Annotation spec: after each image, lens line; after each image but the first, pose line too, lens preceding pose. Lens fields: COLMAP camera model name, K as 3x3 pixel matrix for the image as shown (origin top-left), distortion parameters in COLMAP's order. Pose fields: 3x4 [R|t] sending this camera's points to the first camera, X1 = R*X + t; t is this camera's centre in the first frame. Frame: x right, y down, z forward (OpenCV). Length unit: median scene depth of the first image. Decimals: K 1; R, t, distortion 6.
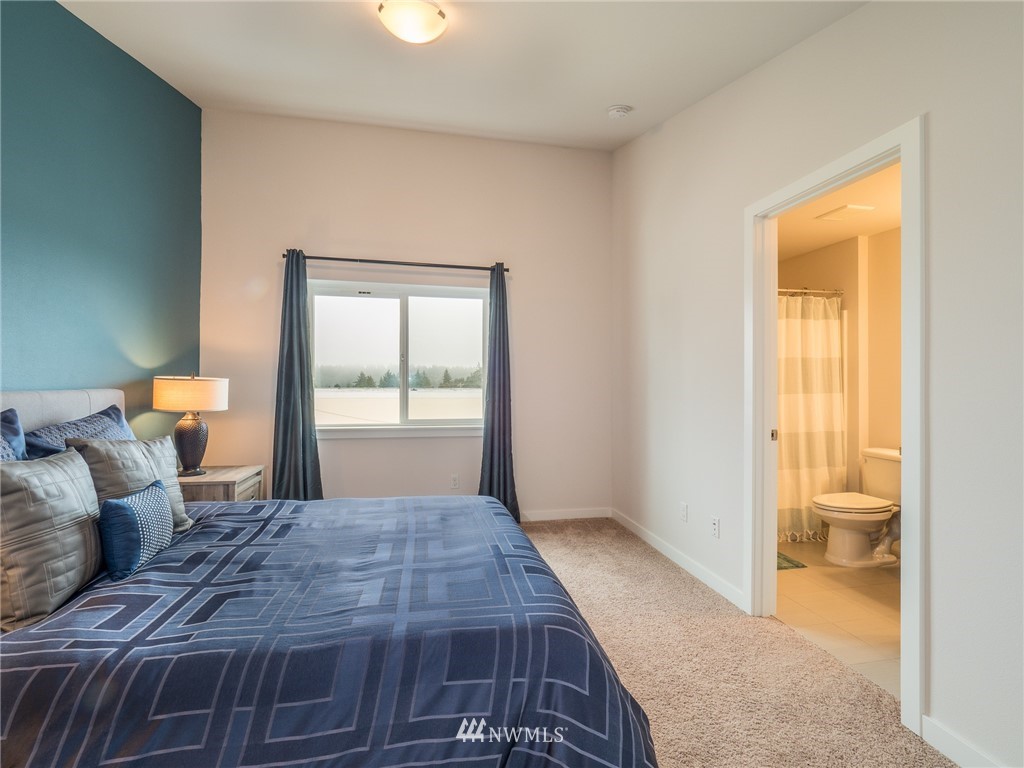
lens RADIAL K [[435.3, 0, 520.7], [0, 435.3, 381.7], [0, 0, 1]] dist [-0.003025, -0.001423]
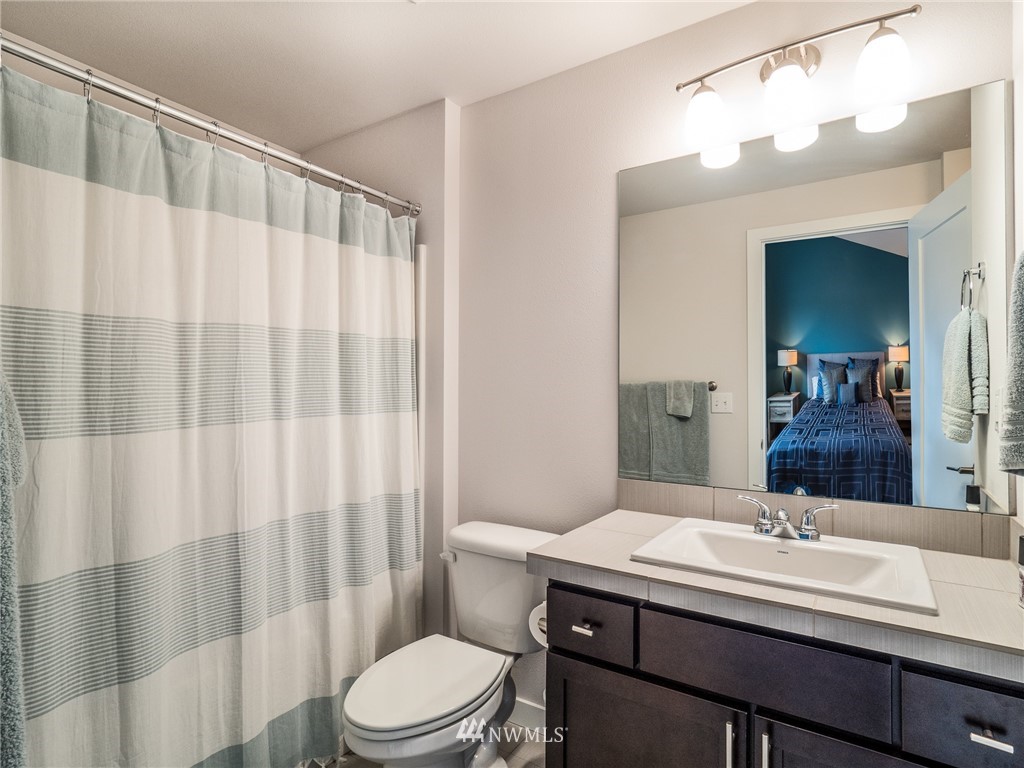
lens RADIAL K [[550.7, 0, 511.1], [0, 550.7, 390.3], [0, 0, 1]] dist [-0.003844, 0.000291]
pose [[0.701432, 0.008006, 0.712692, 0.377955], [-0.007030, 0.999966, -0.004314, 0.003637], [-0.712702, -0.001984, 0.701464, 0.495497]]
